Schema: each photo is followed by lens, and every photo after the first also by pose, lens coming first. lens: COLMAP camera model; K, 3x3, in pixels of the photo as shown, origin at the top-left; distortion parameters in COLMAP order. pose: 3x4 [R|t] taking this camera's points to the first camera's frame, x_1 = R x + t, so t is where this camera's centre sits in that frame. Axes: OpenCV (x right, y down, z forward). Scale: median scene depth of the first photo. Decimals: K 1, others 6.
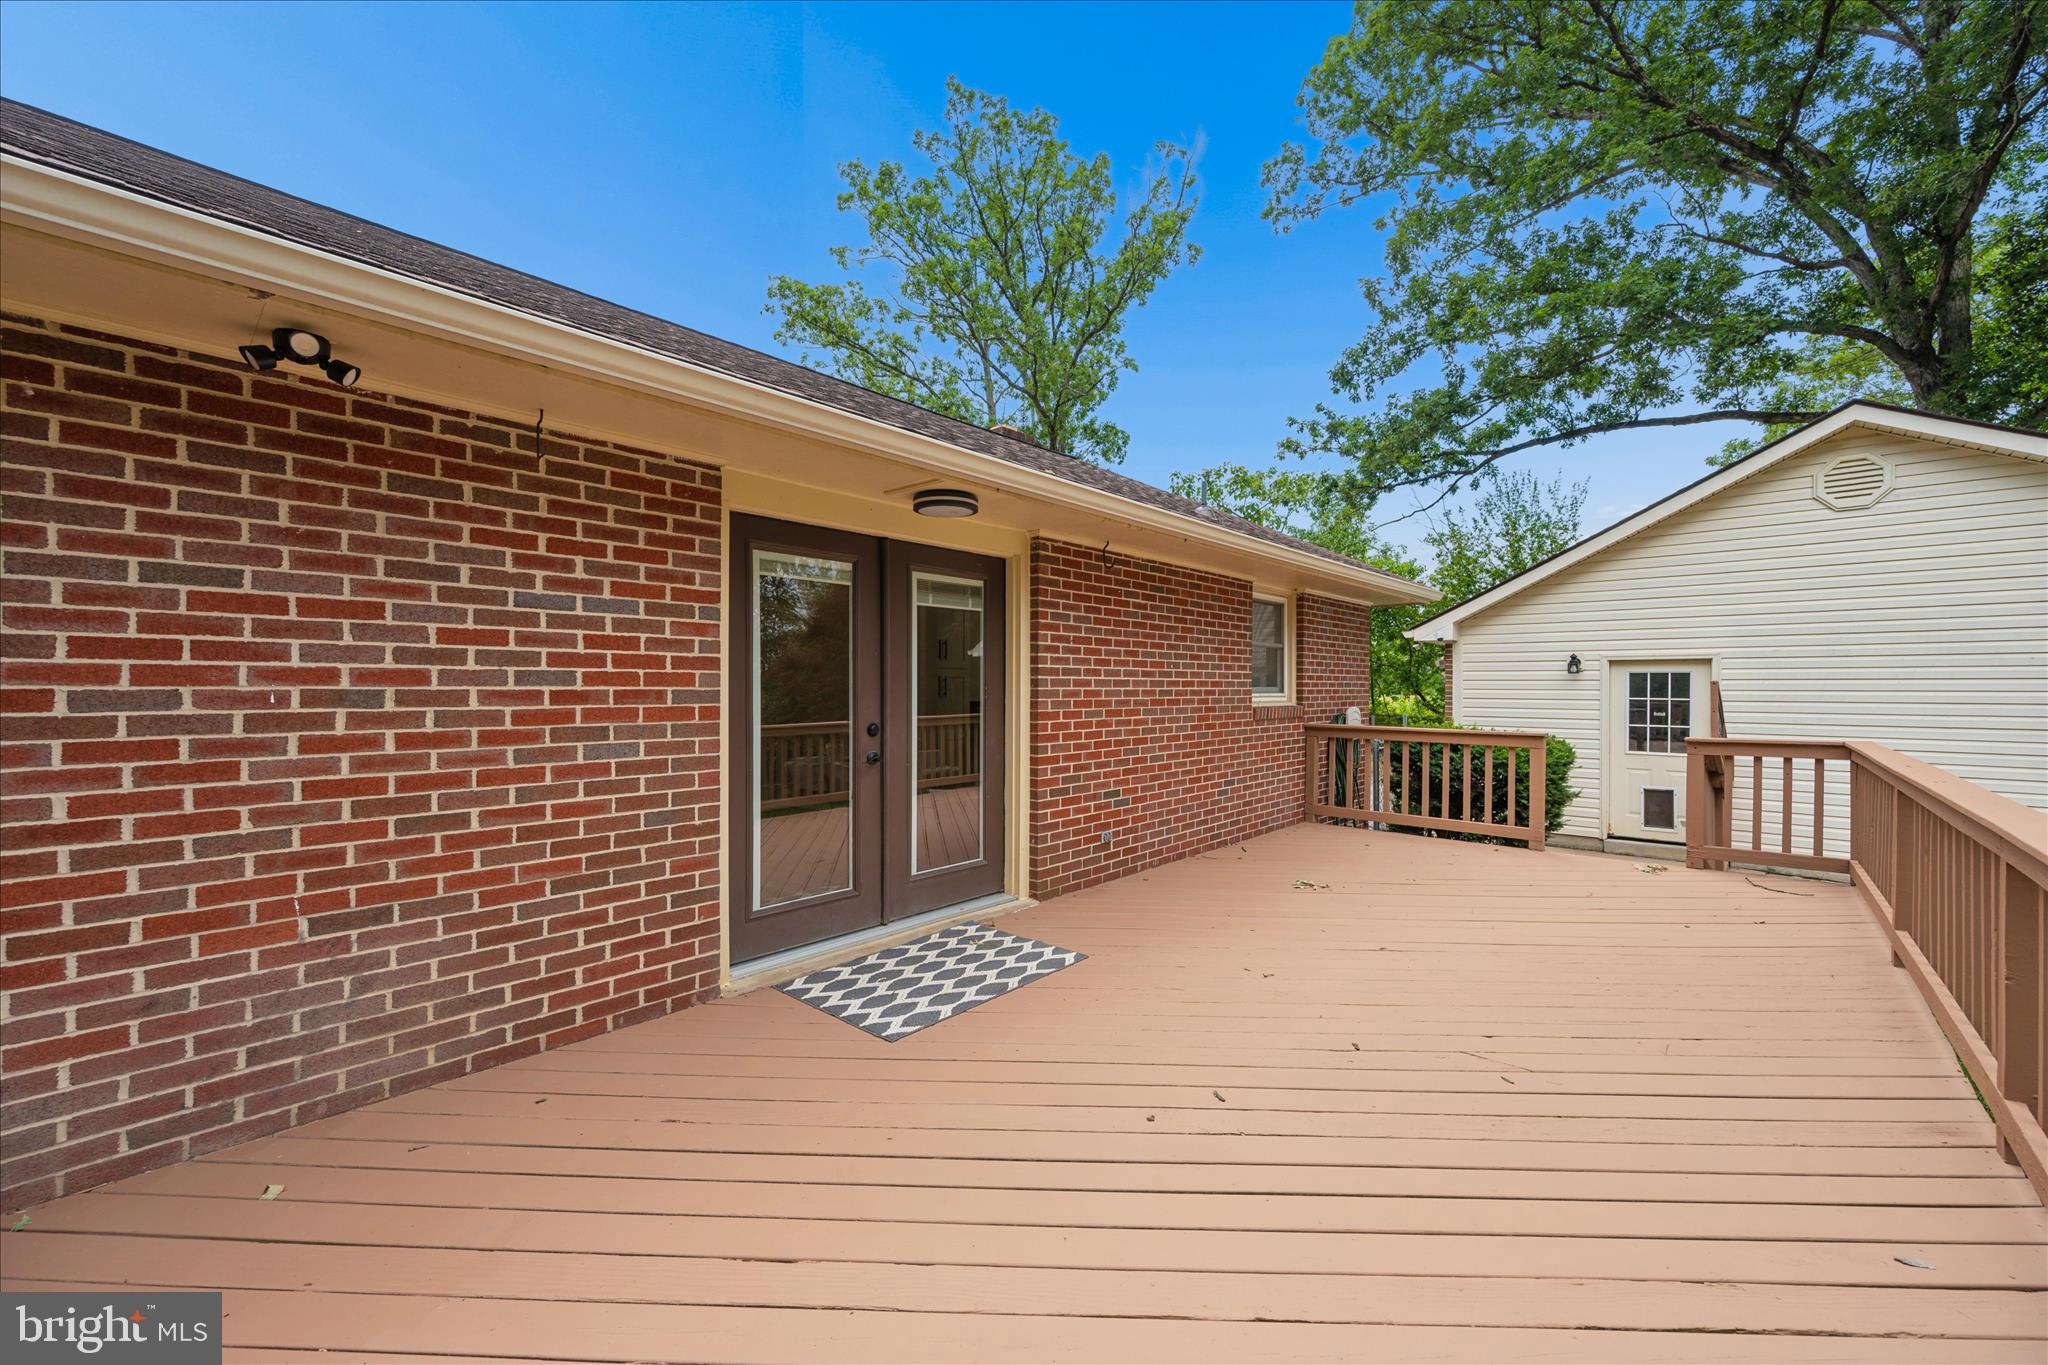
lens RADIAL K [[799.0, 0, 1022.6], [0, 799.0, 686.0], [0, 0, 1]] dist [-0.001807, -0.000071]
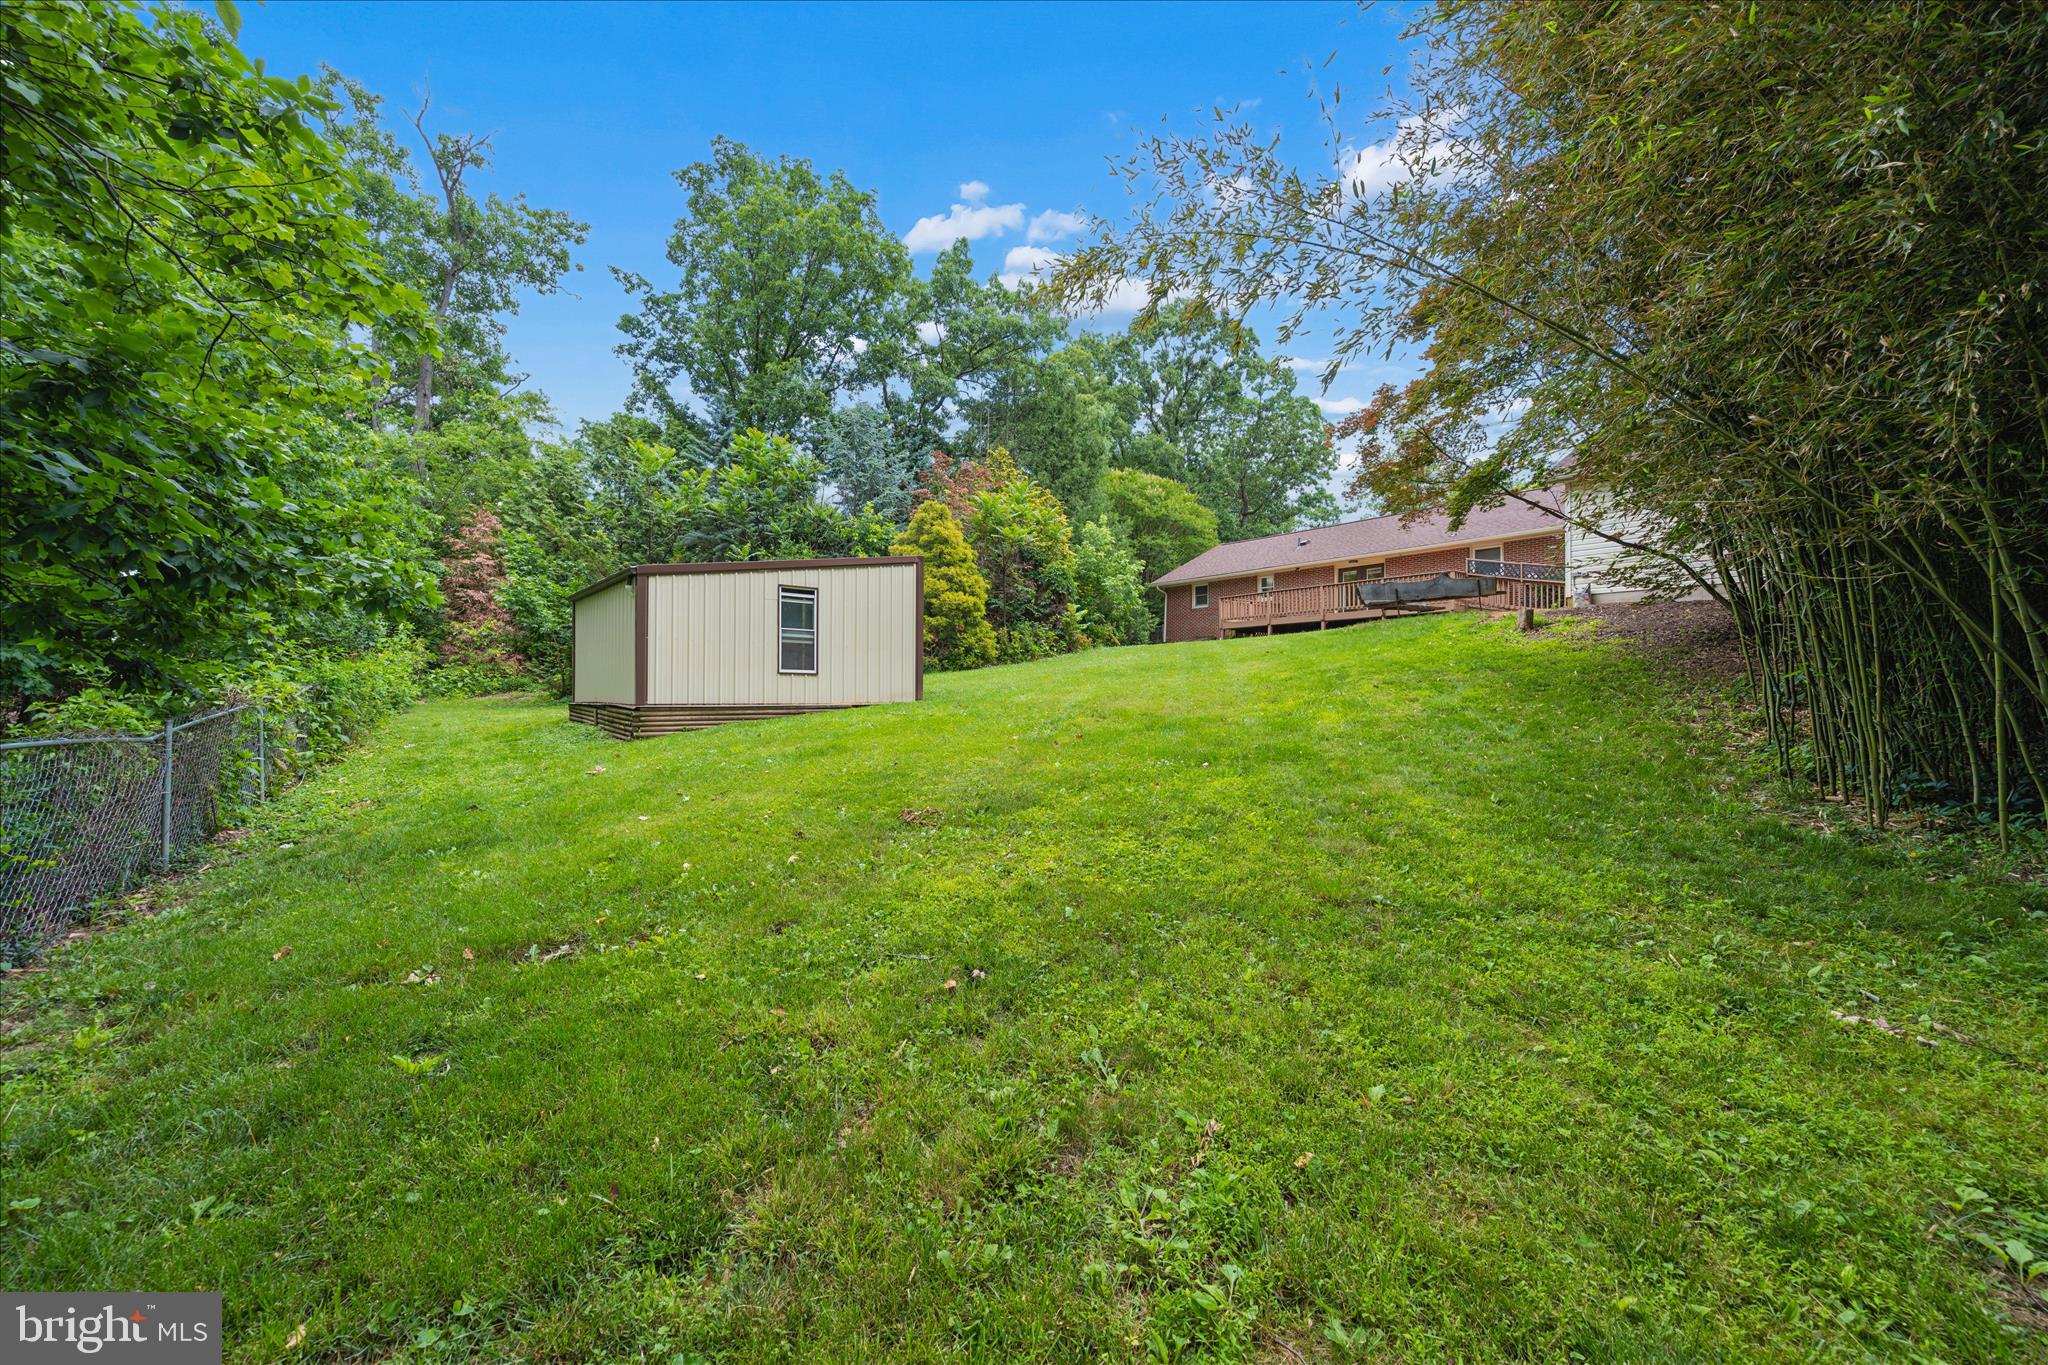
lens RADIAL K [[803.5, 0, 1024.2], [0, 803.5, 696.9], [0, 0, 1]] dist [-0.003011, -0.000241]
pose [[-0.179237, 0.001429, -0.983805, 3.257639], [-0.002294, 0.999996, 0.001870, 0.428464], [0.983803, 0.002592, -0.179233, -0.286701]]
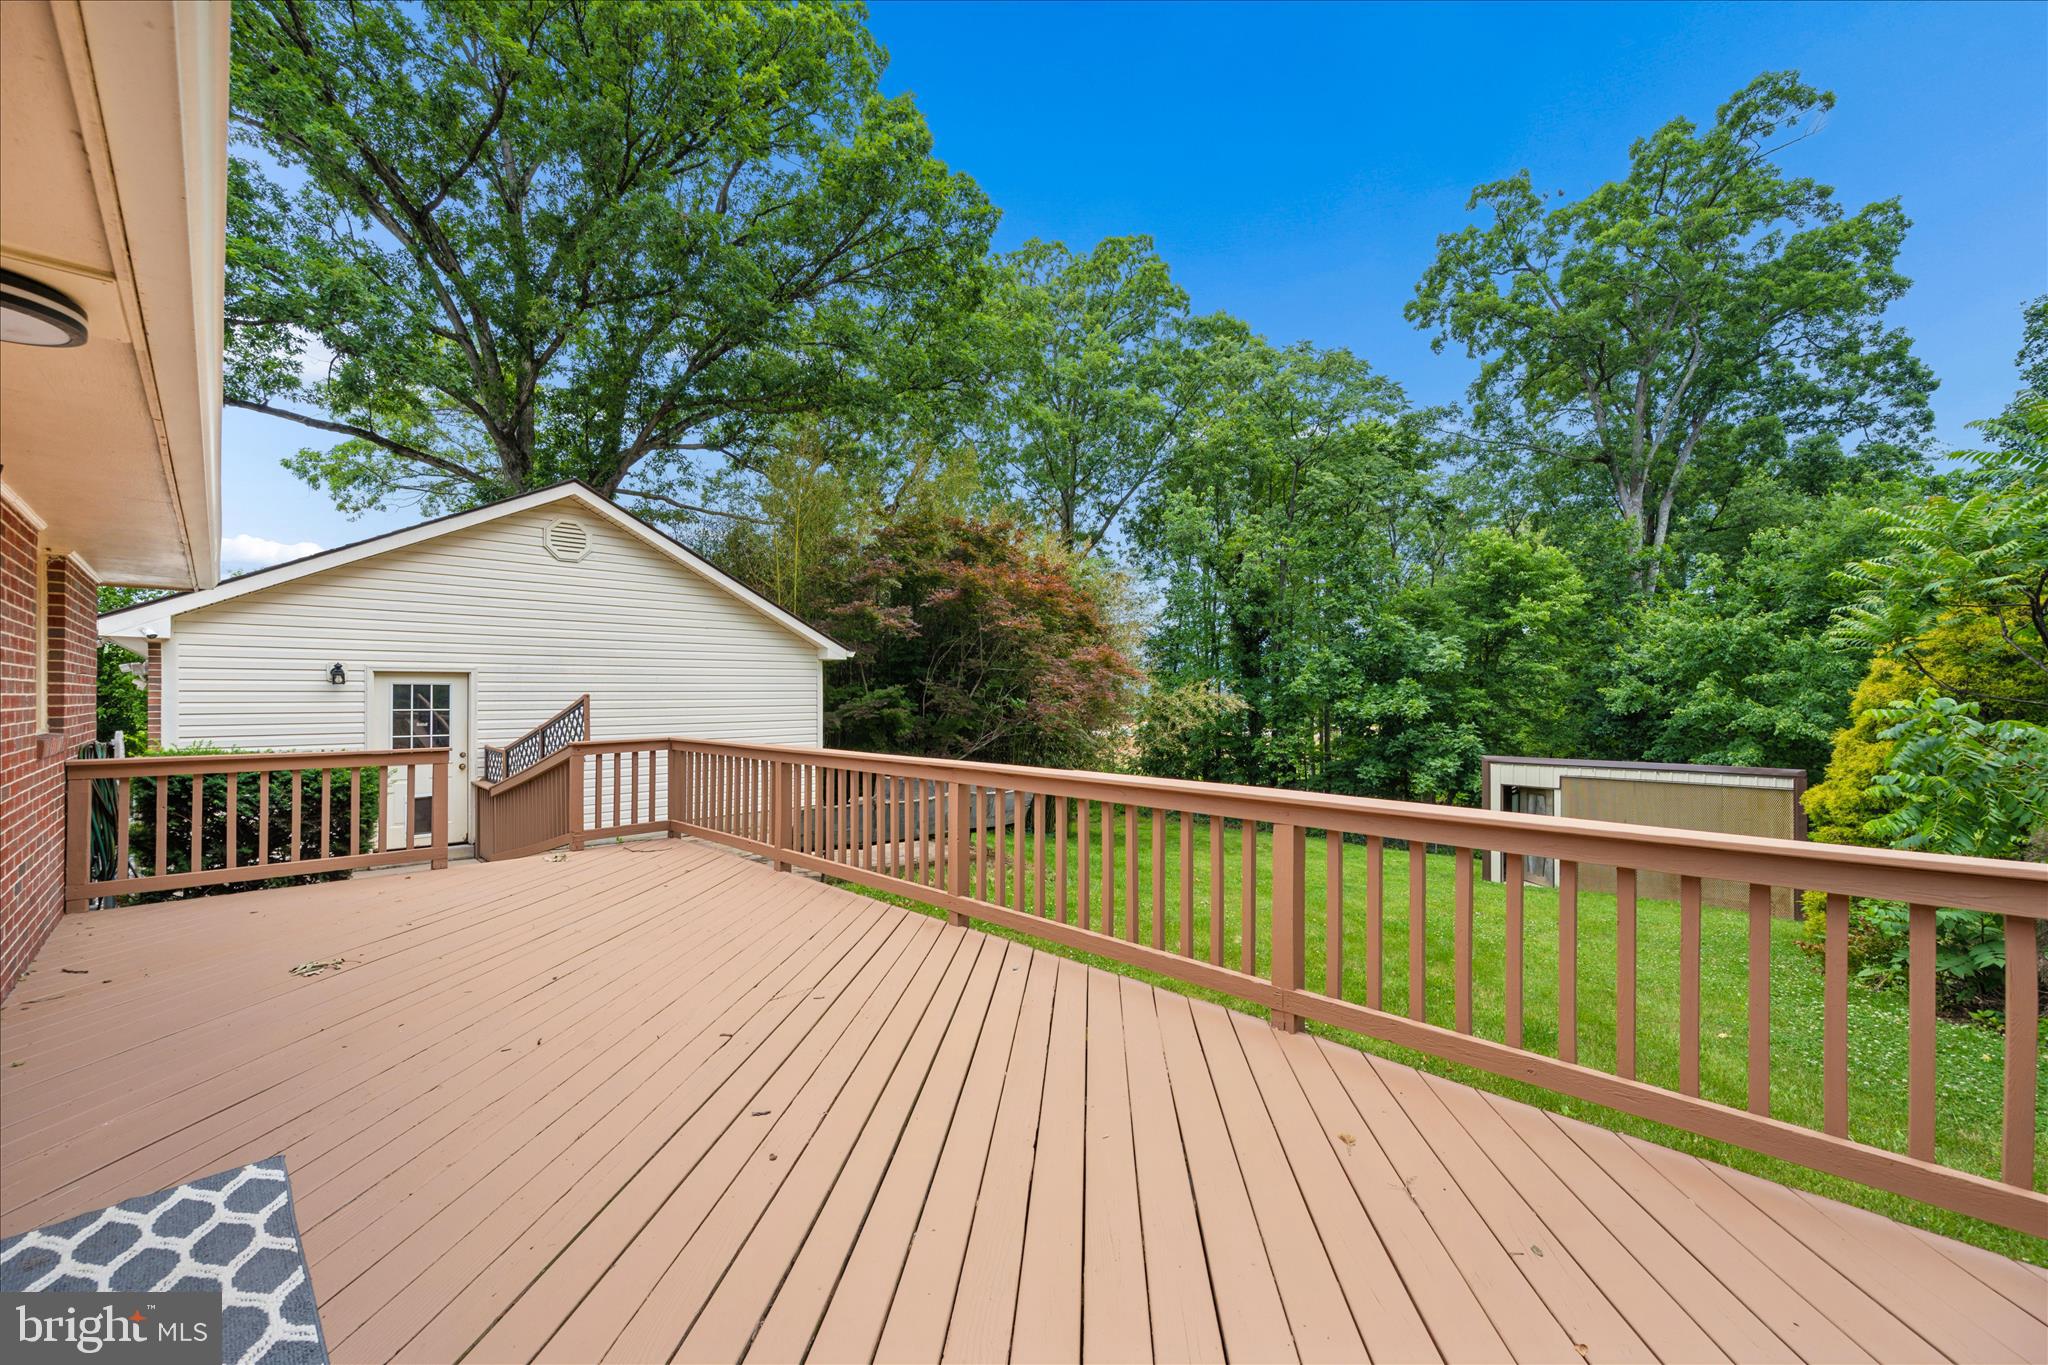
lens RADIAL K [[803.5, 0, 1024.2], [0, 803.5, 696.9], [0, 0, 1]] dist [-0.003011, -0.000241]
pose [[0.047709, -0.006738, 0.998839, -0.204611], [0.003221, 0.999973, 0.006591, -0.004739], [-0.998856, 0.002903, 0.047729, 0.168431]]
